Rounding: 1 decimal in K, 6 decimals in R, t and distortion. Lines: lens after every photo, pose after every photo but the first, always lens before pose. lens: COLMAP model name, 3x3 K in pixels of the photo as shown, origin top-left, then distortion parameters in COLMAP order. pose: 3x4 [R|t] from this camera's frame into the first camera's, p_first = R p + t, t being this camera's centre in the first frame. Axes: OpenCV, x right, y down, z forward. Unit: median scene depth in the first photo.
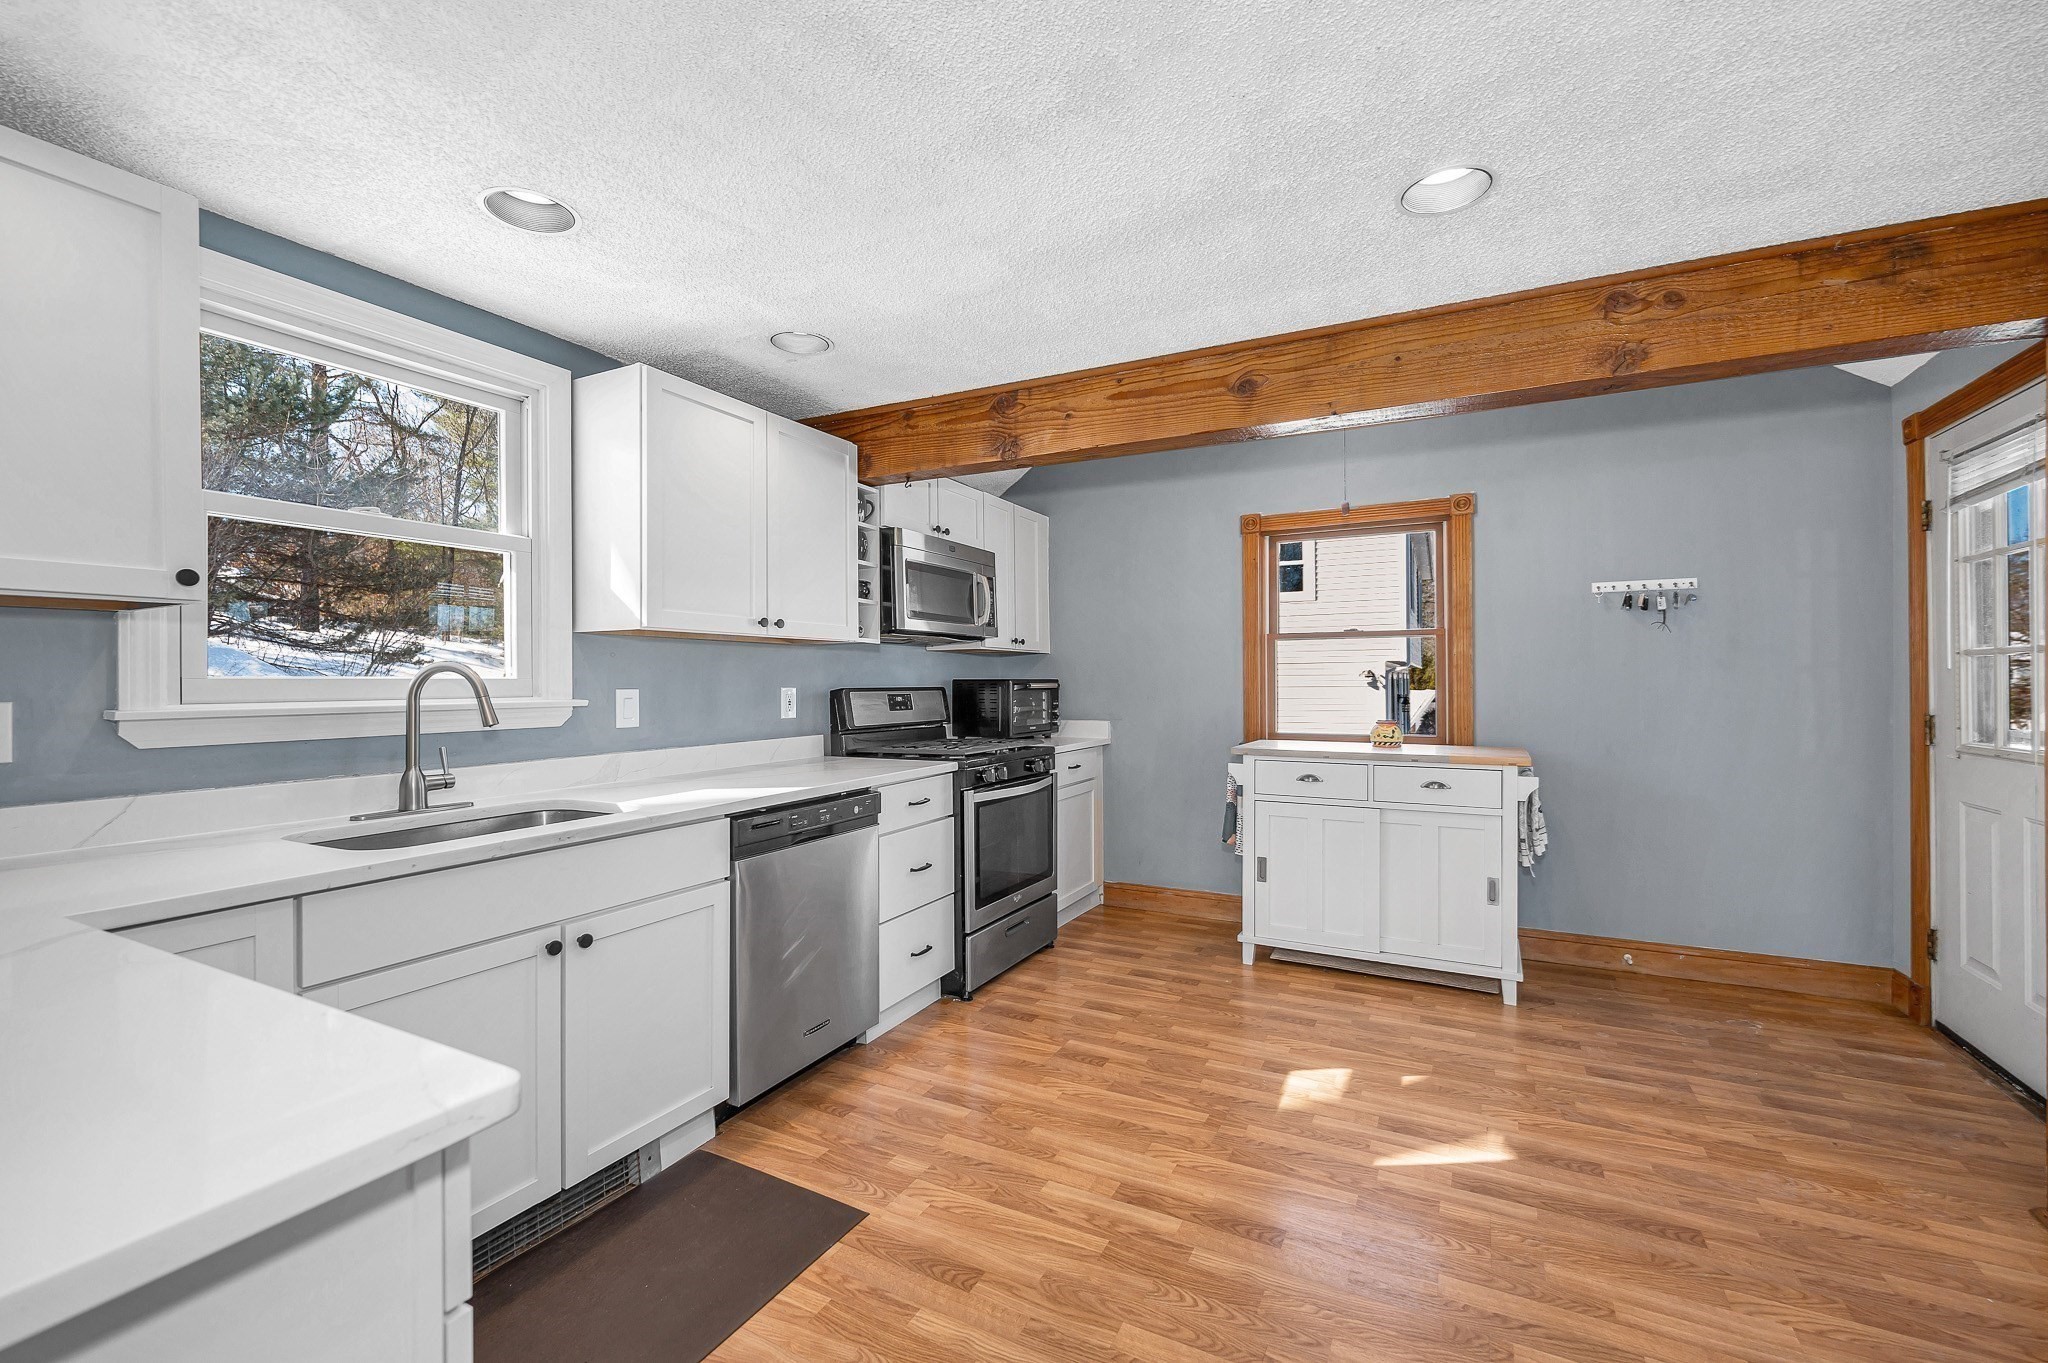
lens RADIAL K [[820.2, 0, 1101.0], [0, 820.2, 684.3], [0, 0, 1]] dist [-0.000457, -0.000036]
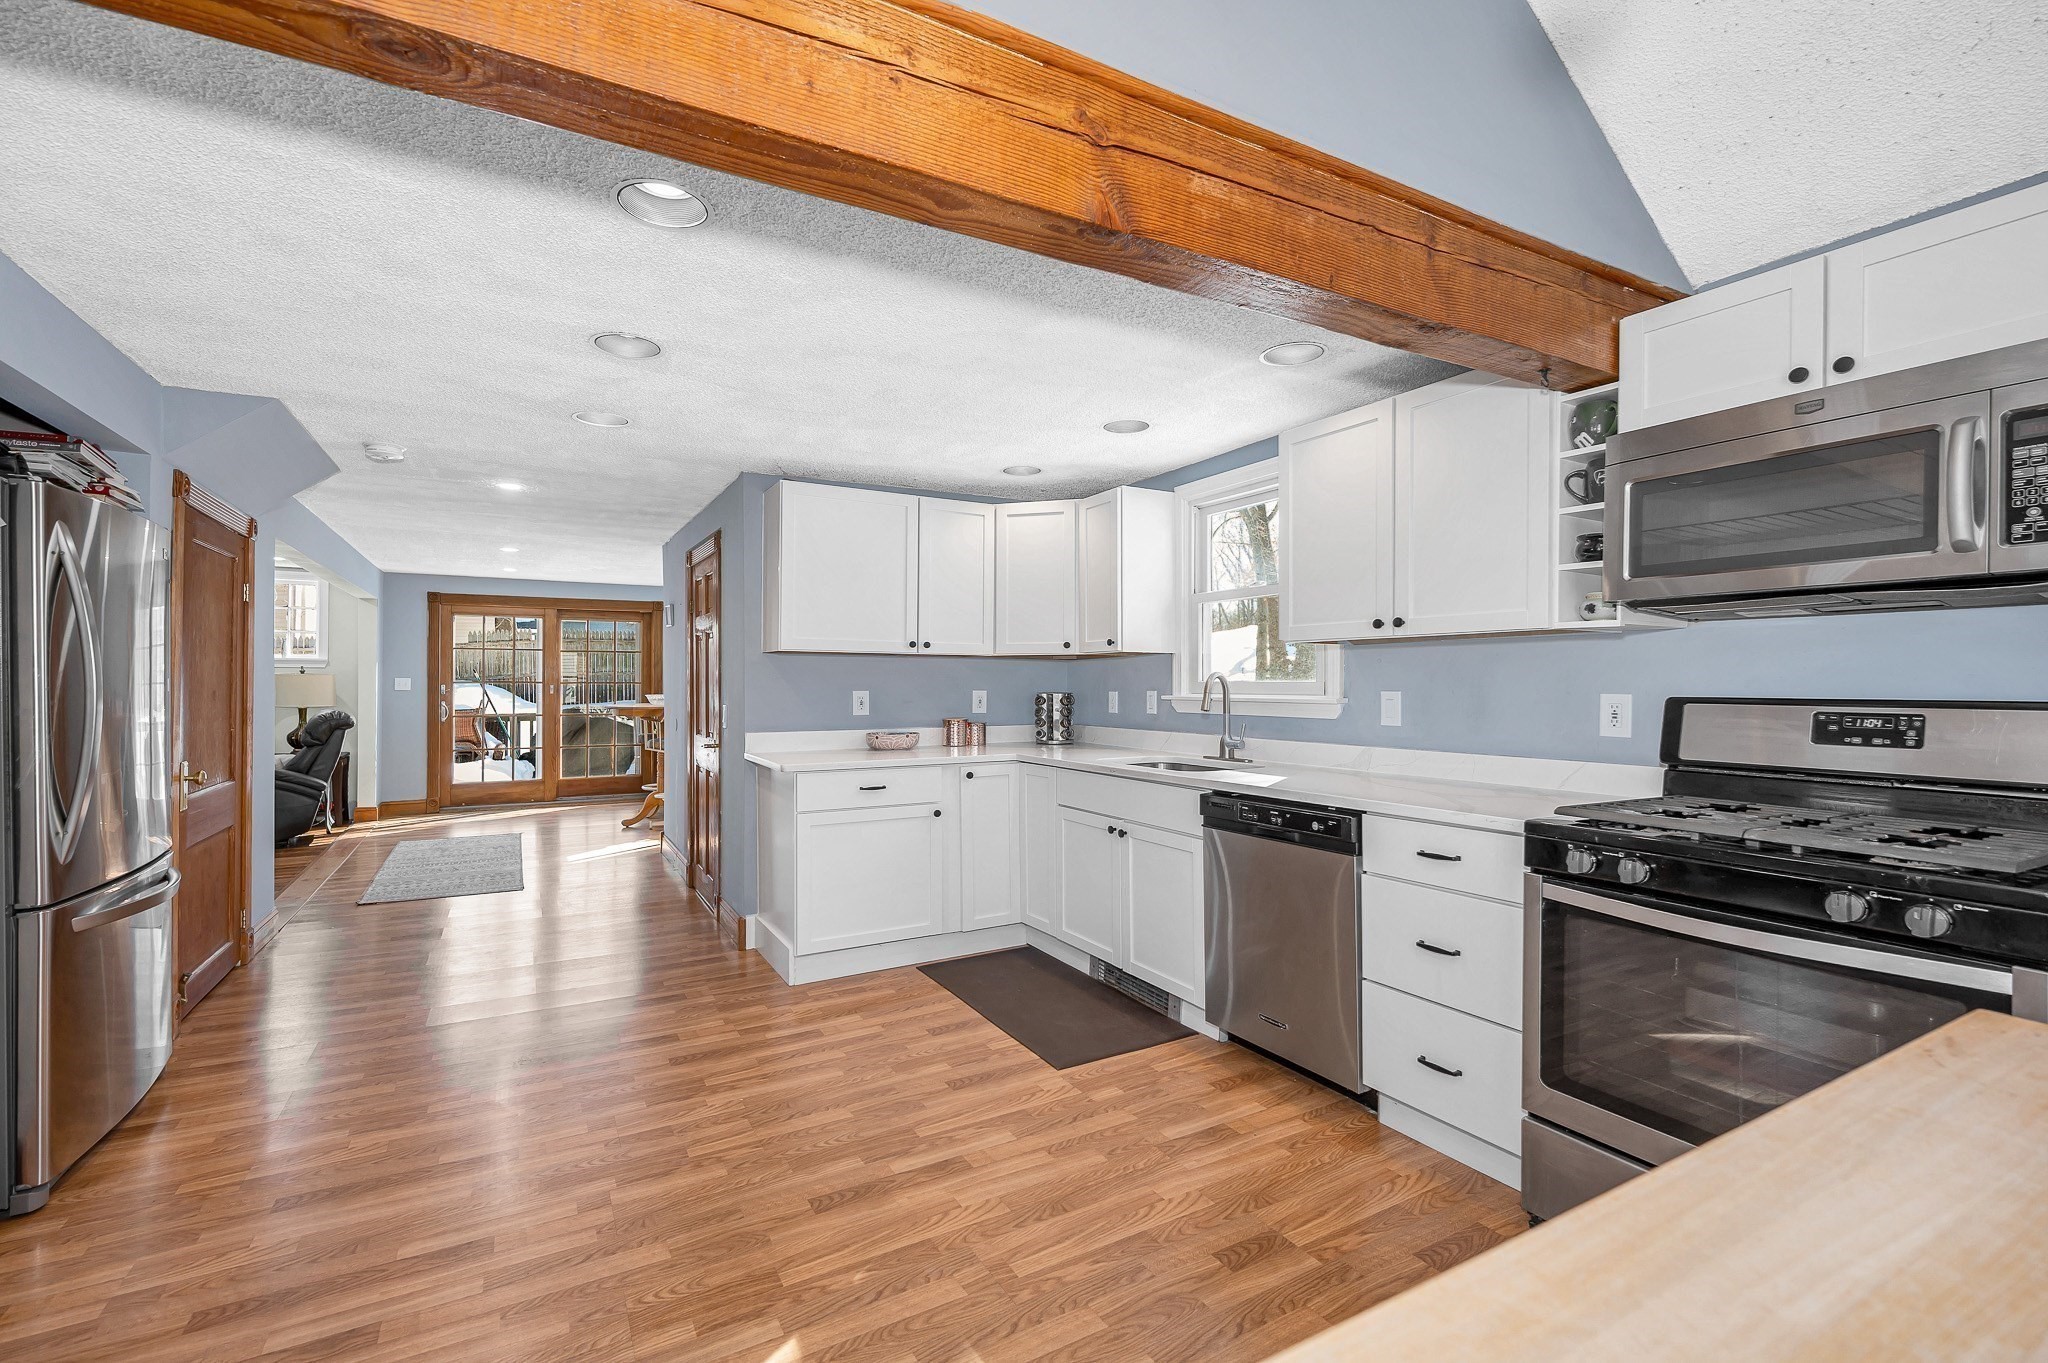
lens RADIAL K [[857.0, 0, 1025.1], [0, 857.0, 688.4], [0, 0, 1]] dist [-0.000051, -0.000037]
pose [[-0.569334, 0.011706, -0.822023, 0.668270], [-0.000539, 0.999893, 0.014612, -0.014809], [0.822106, 0.008763, -0.569267, 1.270414]]
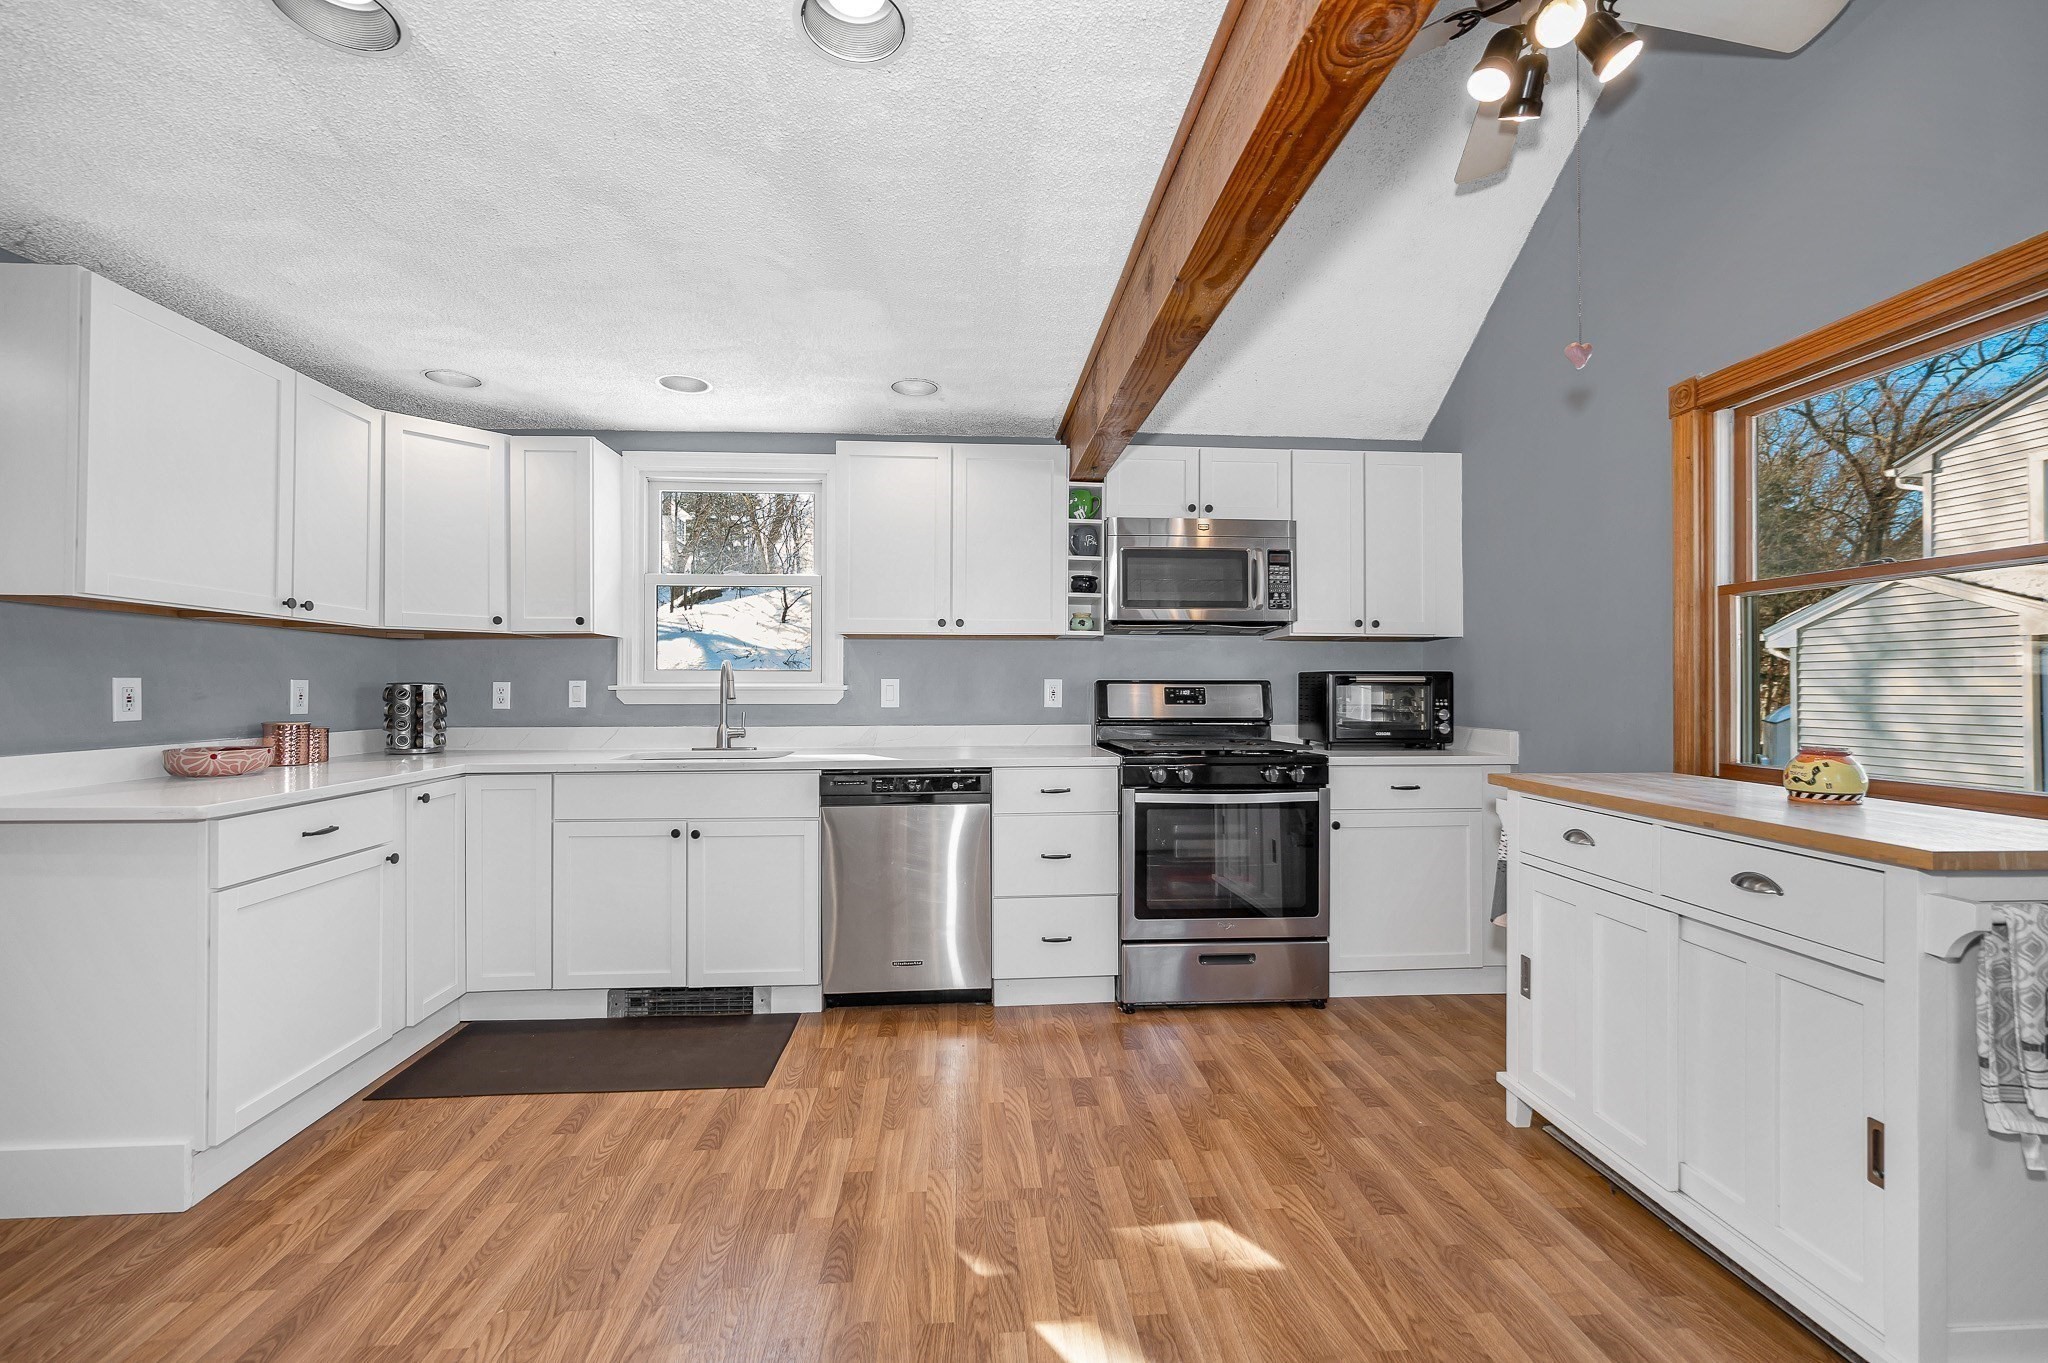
lens RADIAL K [[891.3, 0, 1024.0], [0, 891.3, 681.5], [0, 0, 1]] dist [-0.000158, -0.000108]
pose [[0.503621, 0.002242, -0.863922, 0.797510], [-0.007283, 0.999972, -0.001651, 0.011768], [0.863894, 0.007123, 0.503623, 0.463702]]
